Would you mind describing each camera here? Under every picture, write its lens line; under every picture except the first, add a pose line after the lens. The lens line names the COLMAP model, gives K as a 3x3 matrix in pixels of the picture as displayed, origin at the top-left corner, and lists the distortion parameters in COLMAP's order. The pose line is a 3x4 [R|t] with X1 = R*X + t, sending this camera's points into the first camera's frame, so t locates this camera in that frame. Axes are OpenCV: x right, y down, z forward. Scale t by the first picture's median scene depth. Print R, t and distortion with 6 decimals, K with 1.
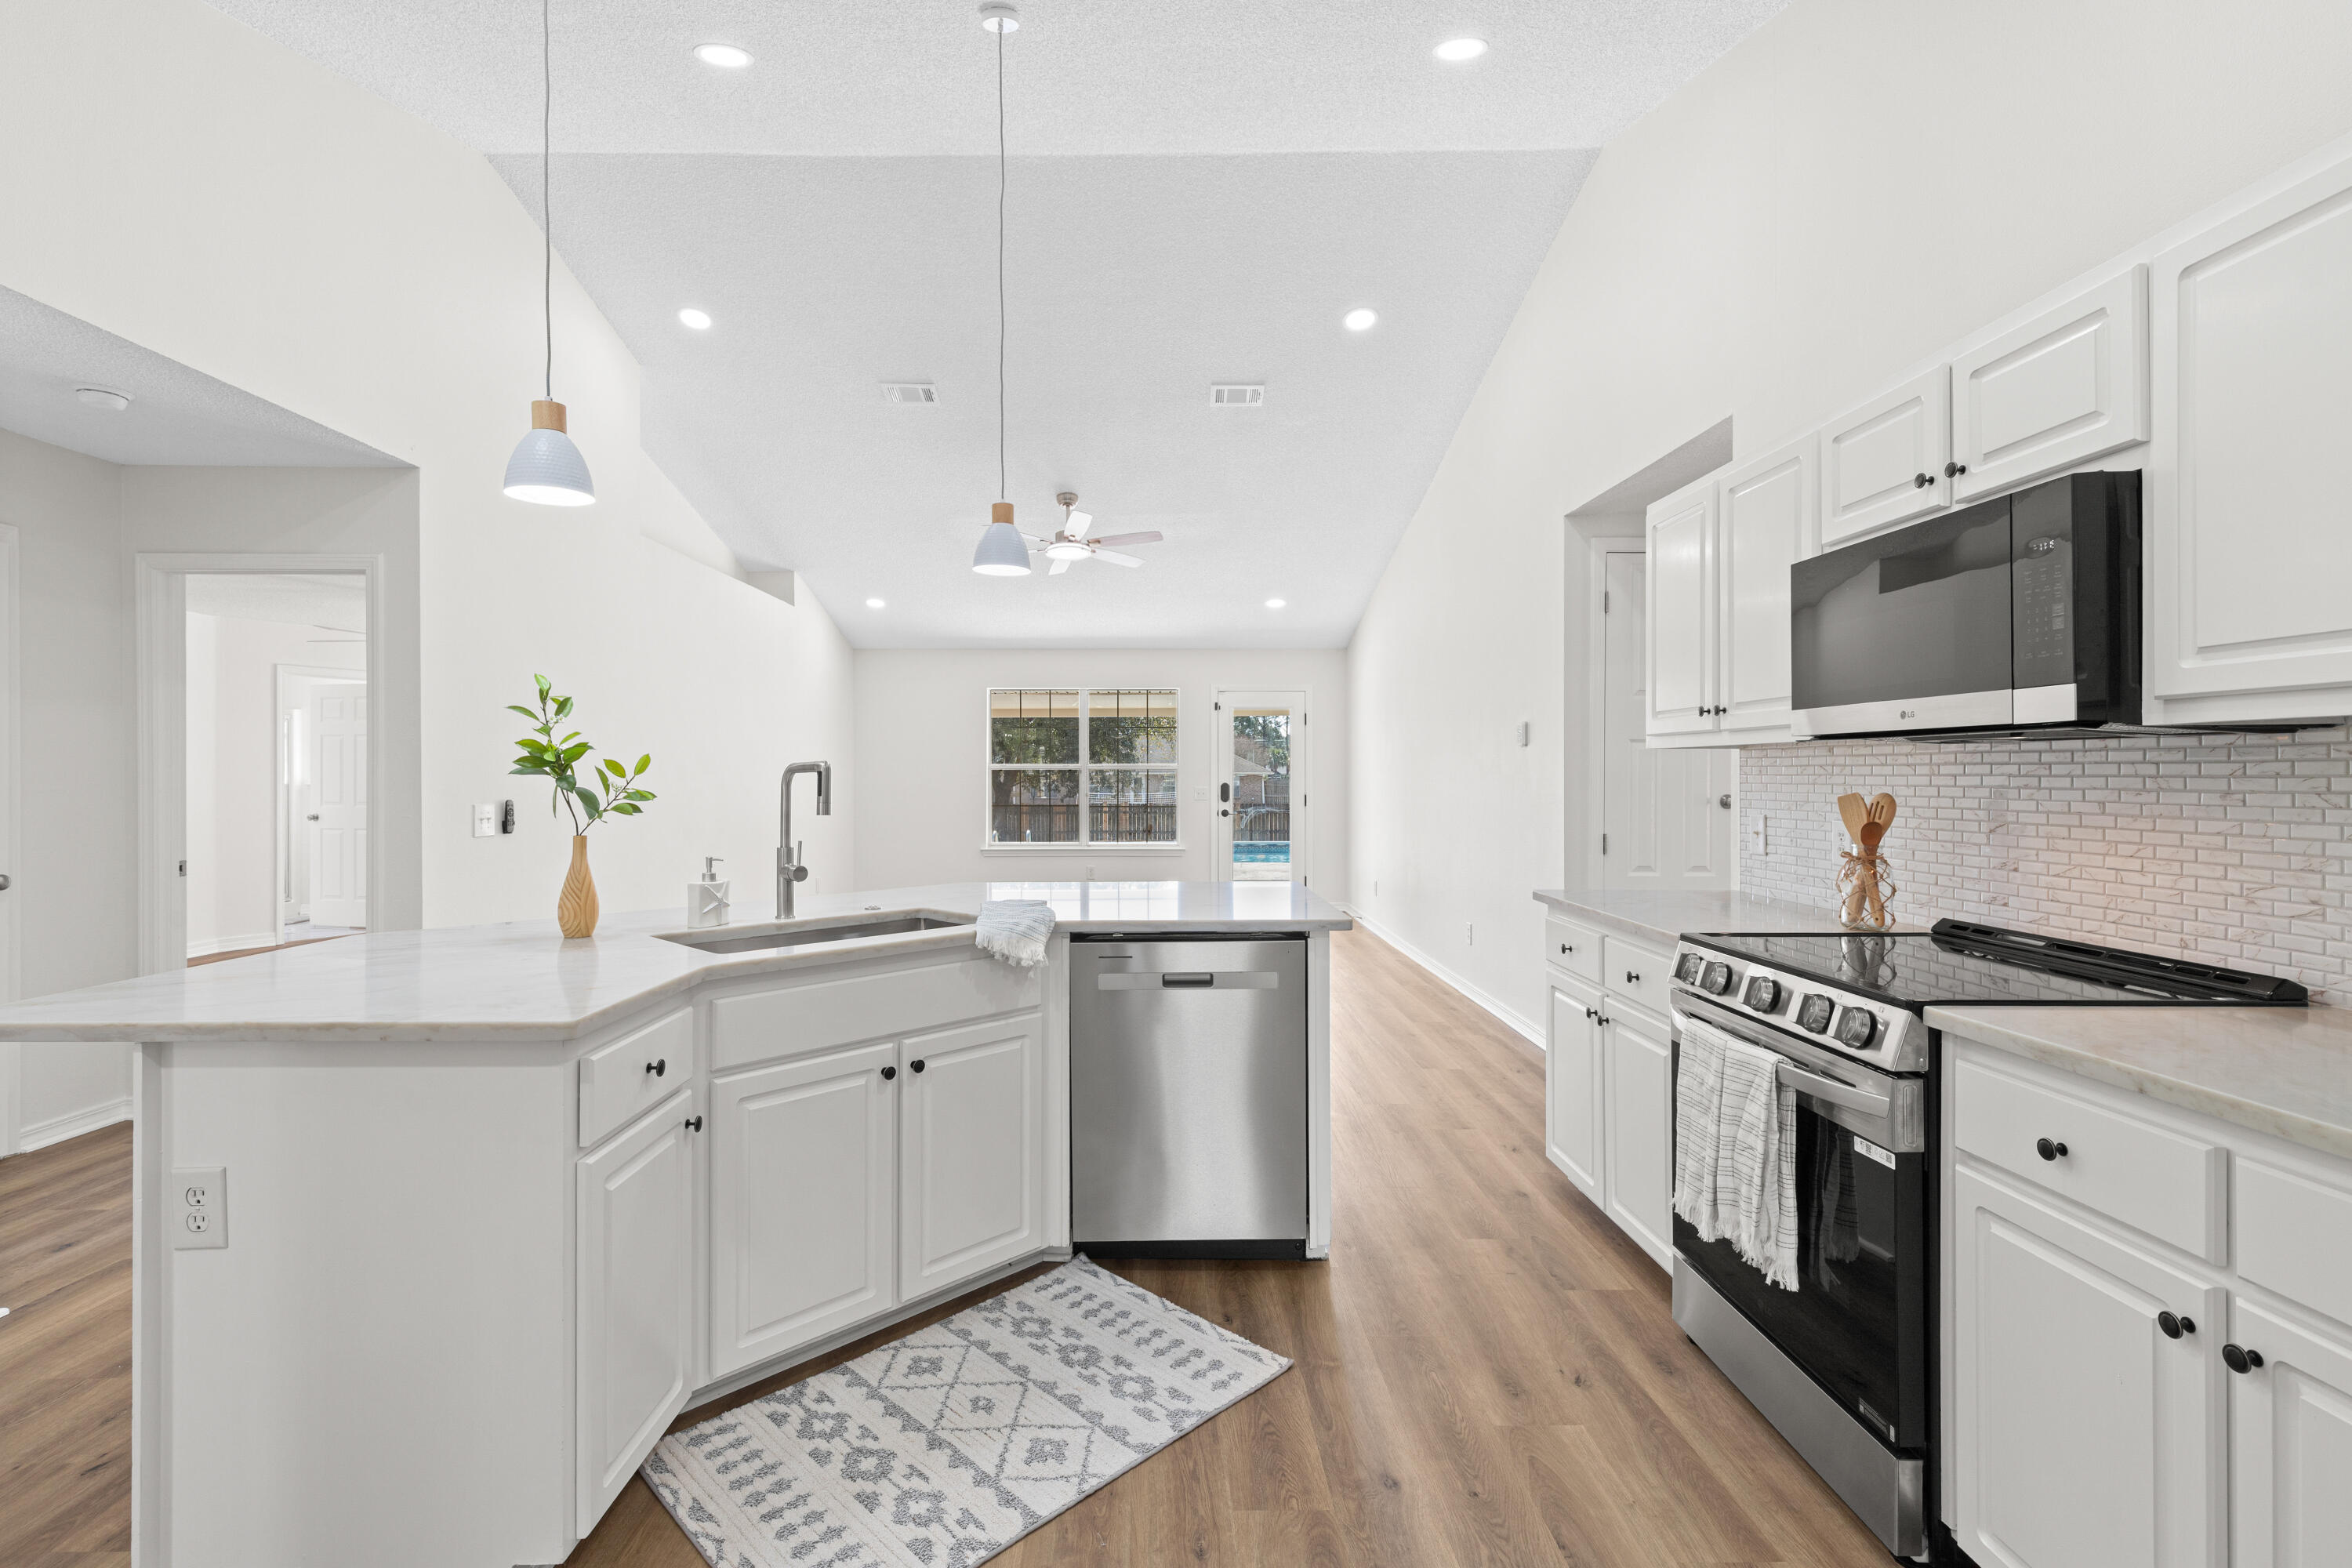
lens RADIAL K [[1077.2, 0, 1141.8], [0, 1077.2, 774.3], [0, 0, 1]] dist [0.004368, -0.000086]
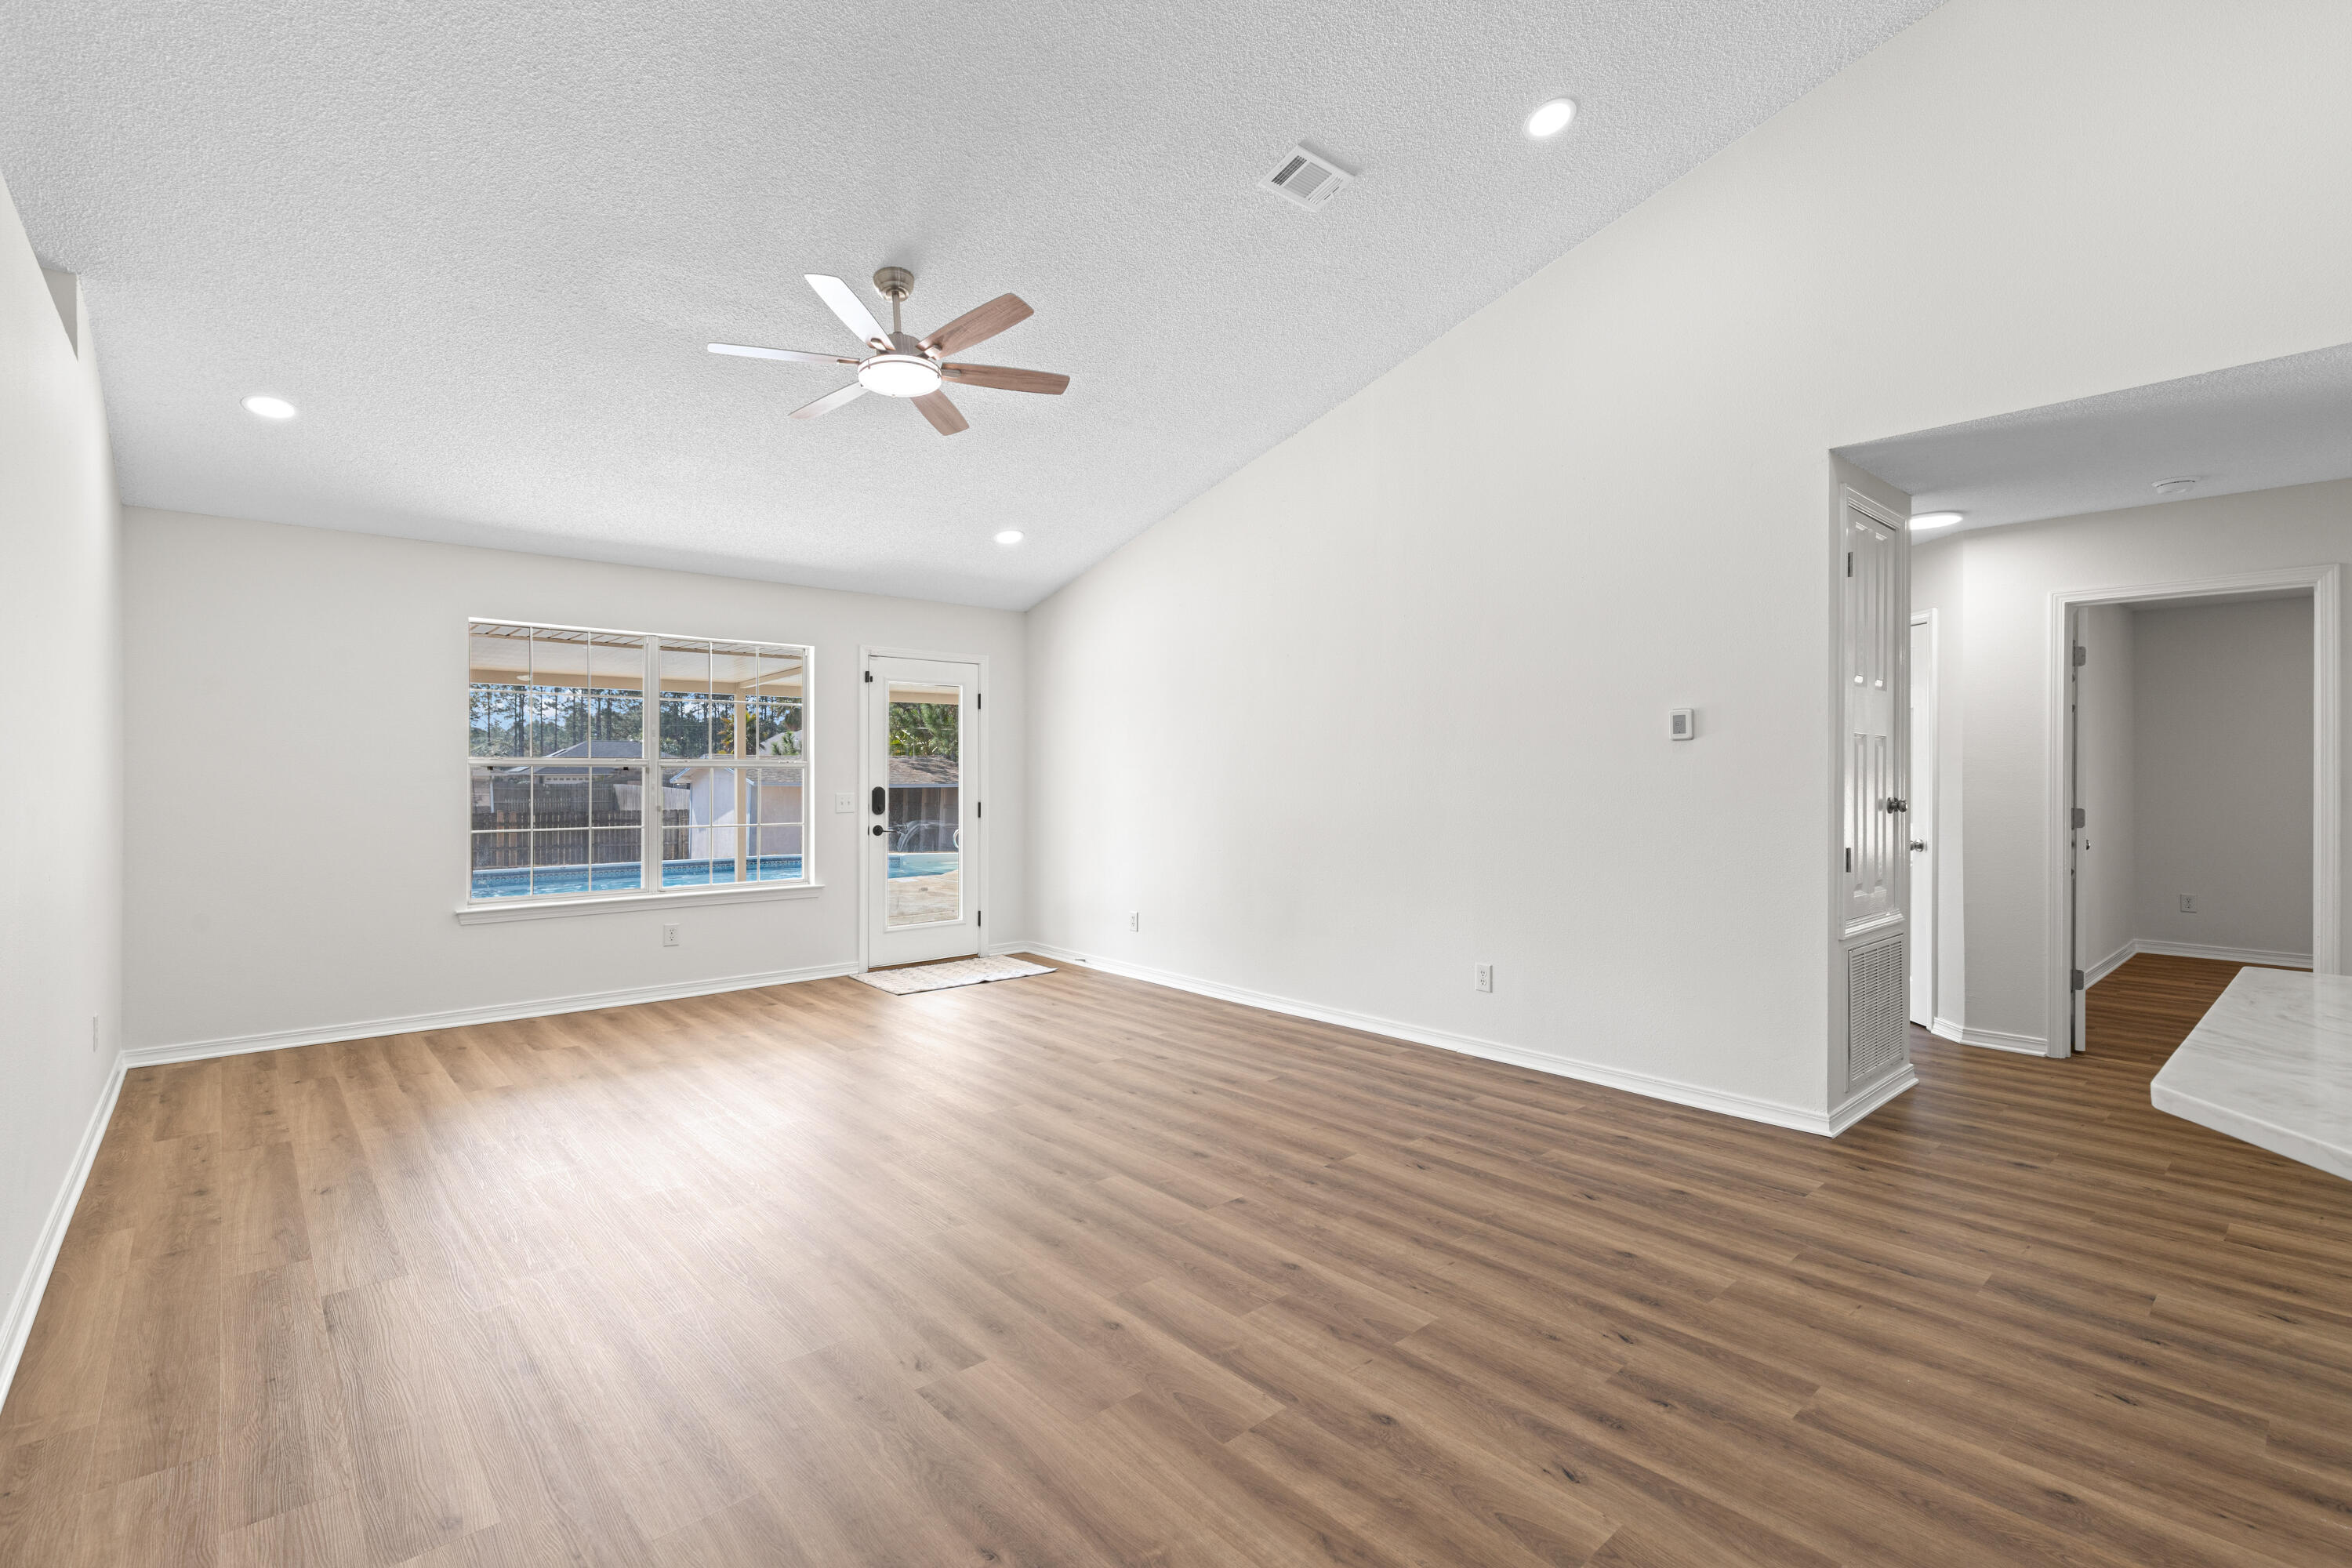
lens RADIAL K [[1064.7, 0, 1184.1], [0, 1064.7, 778.1], [0, 0, 1]] dist [0.000404, -0.000046]
pose [[0.746325, -0.002607, 0.665577, -0.966347], [0.000620, 0.999995, 0.003222, -0.000279], [-0.665581, -0.001992, 0.746323, 1.448518]]
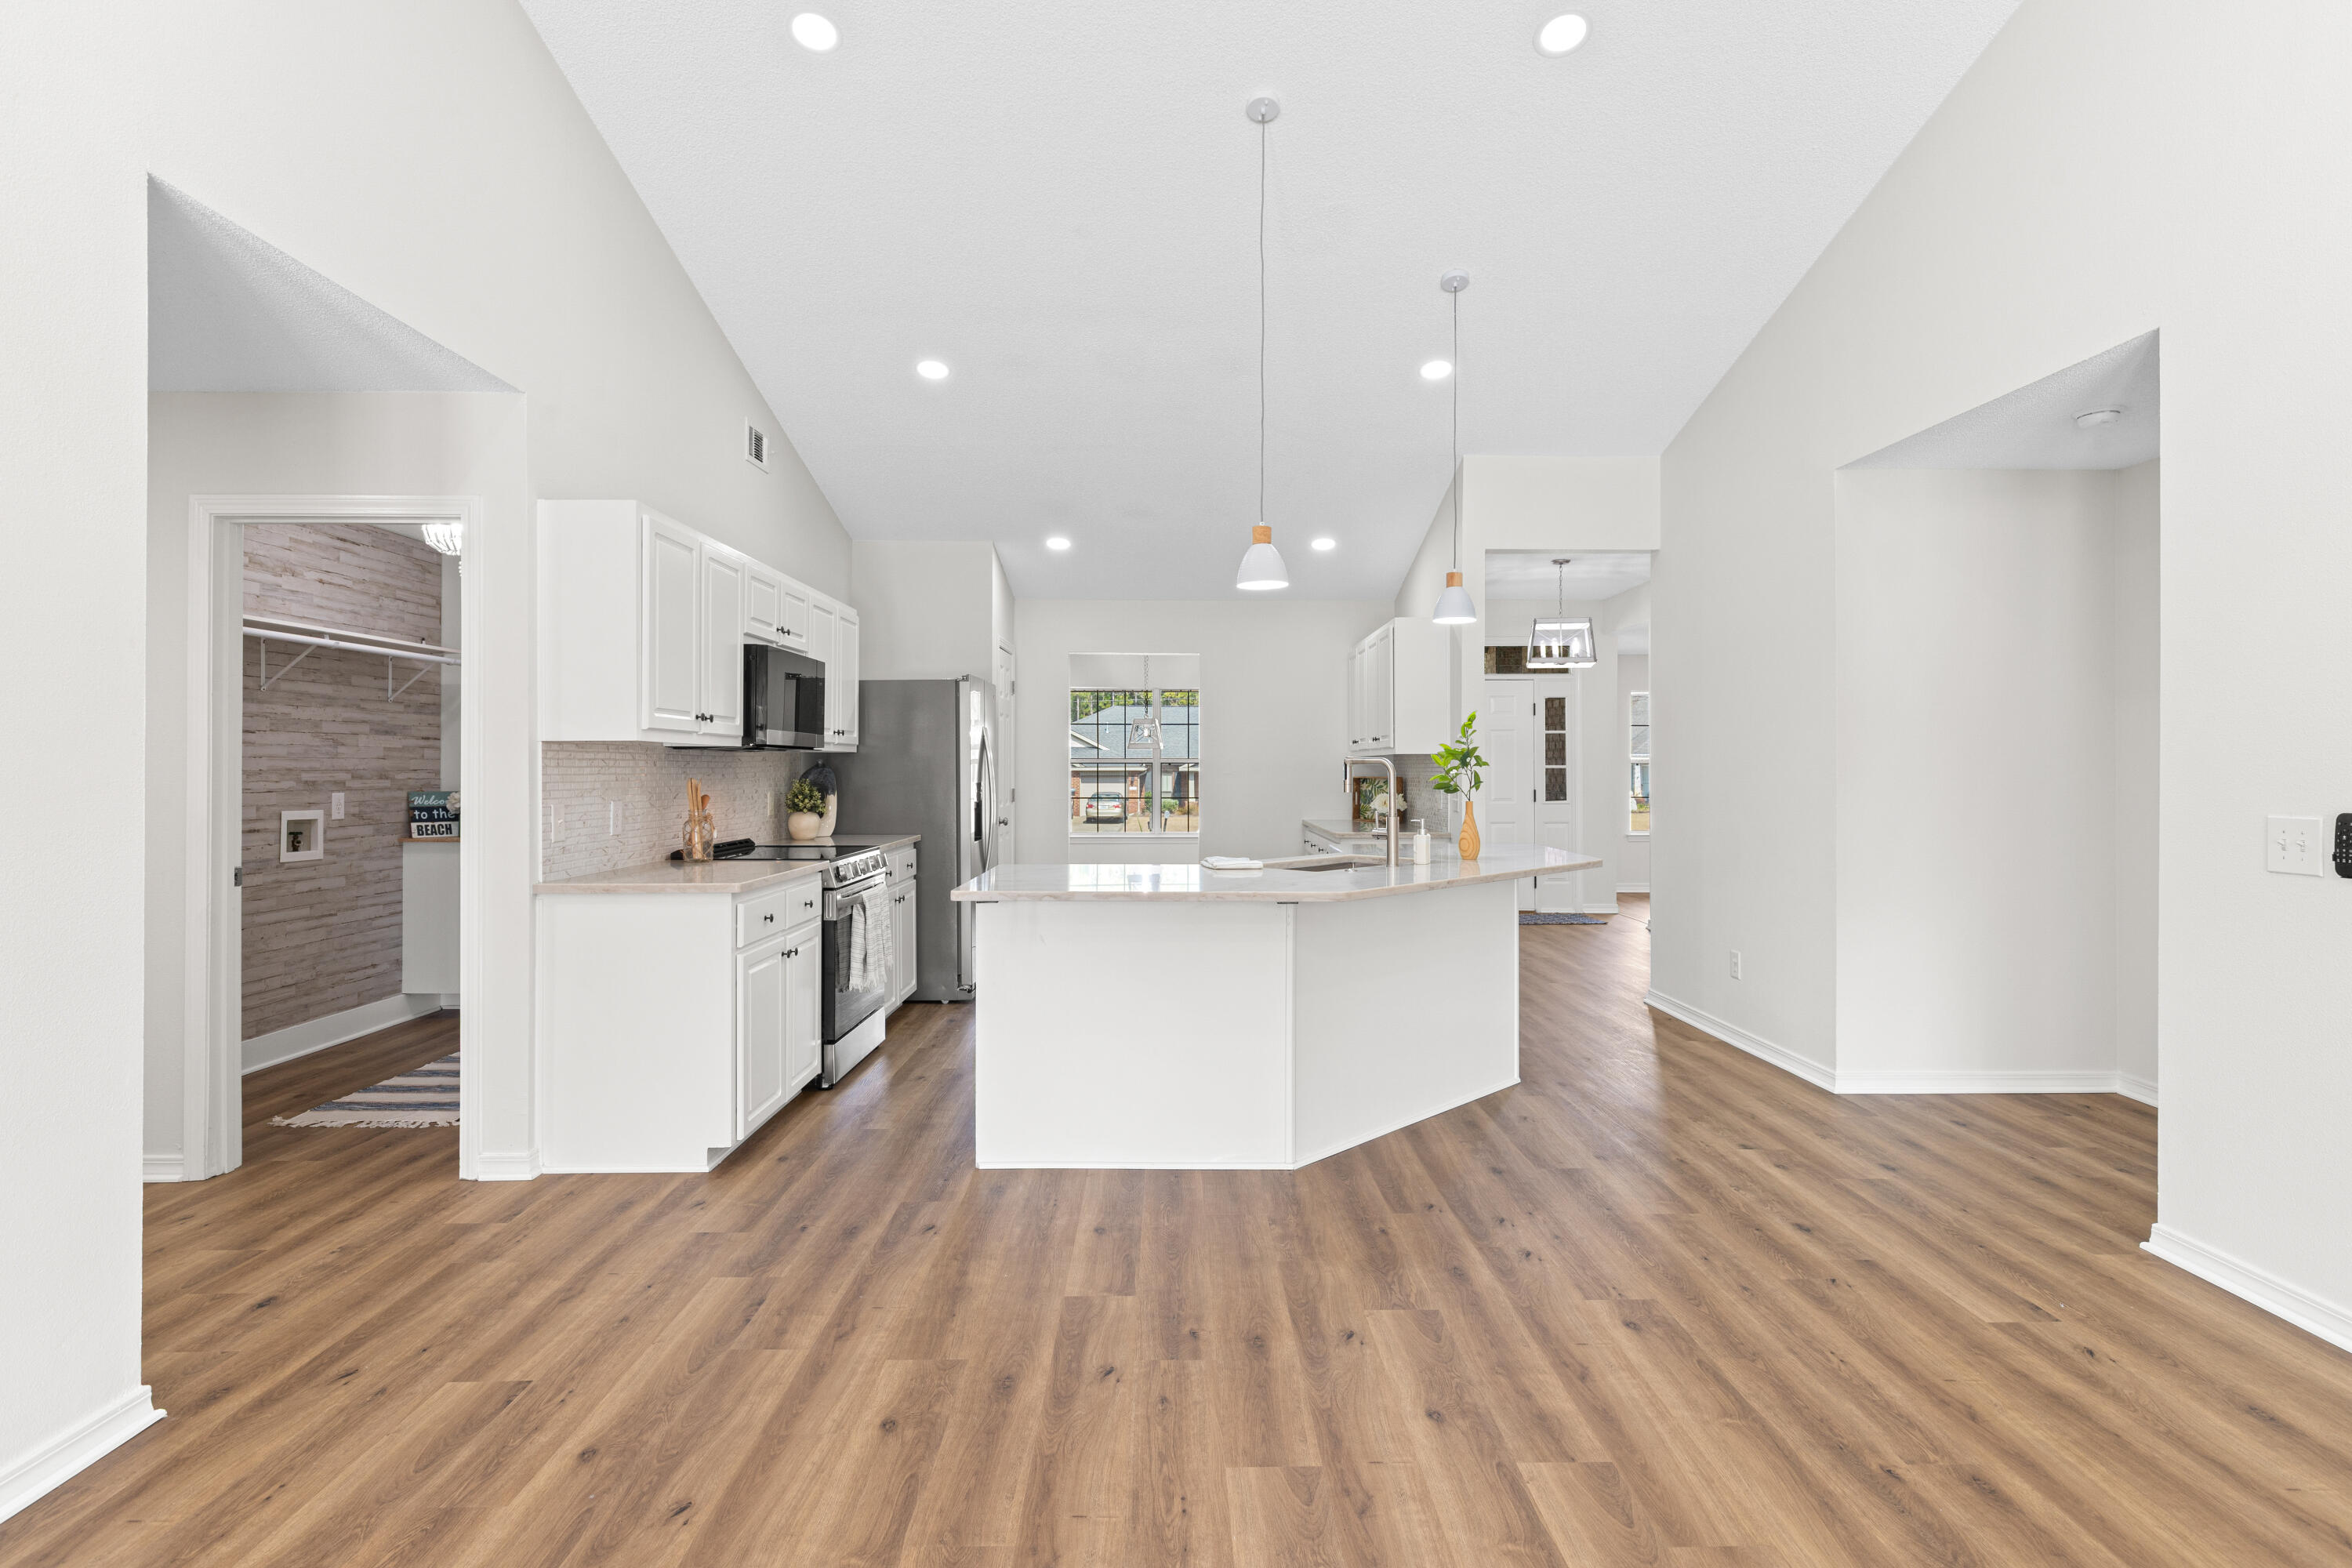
lens RADIAL K [[1184.9, 0, 1186.4], [0, 1184.9, 772.2], [0, 0, 1]] dist [0.005674, -0.000108]
pose [[-0.999922, 0.001199, -0.012434, -0.045836], [0.001158, 0.999994, 0.003337, 0.003779], [0.012438, 0.003323, -0.999917, 2.956460]]
